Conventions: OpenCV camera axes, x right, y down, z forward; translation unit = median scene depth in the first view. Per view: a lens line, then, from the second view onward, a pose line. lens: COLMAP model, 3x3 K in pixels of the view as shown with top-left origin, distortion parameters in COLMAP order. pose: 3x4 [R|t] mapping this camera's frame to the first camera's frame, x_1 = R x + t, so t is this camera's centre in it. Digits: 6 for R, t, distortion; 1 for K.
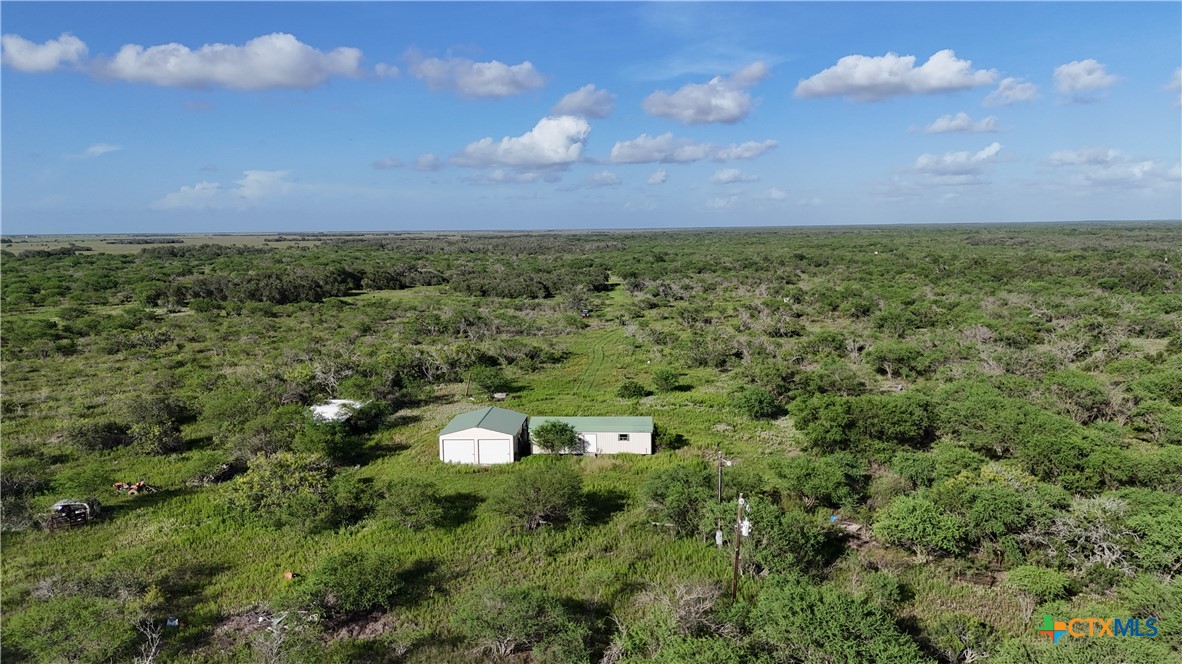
lens RADIAL K [[864.3, 0, 582.3], [0, 864.3, 329.6], [0, 0, 1]] dist [0.048196, -0.048359]
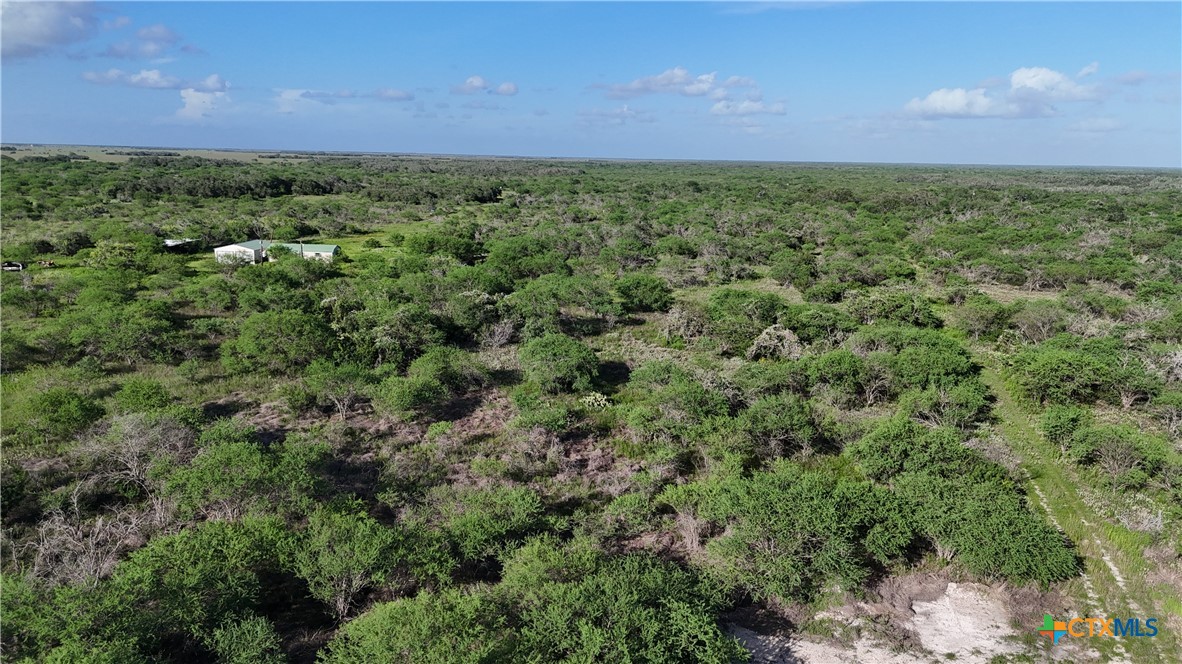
lens RADIAL K [[864.3, 0, 594.9], [0, 864.3, 331.0], [0, 0, 1]] dist [0.048196, -0.048359]
pose [[0.999434, 0.033551, 0.002258, 0.104864], [-0.033624, 0.996160, 0.080834, 0.019156], [0.000463, -0.080864, 0.996725, -0.142119]]
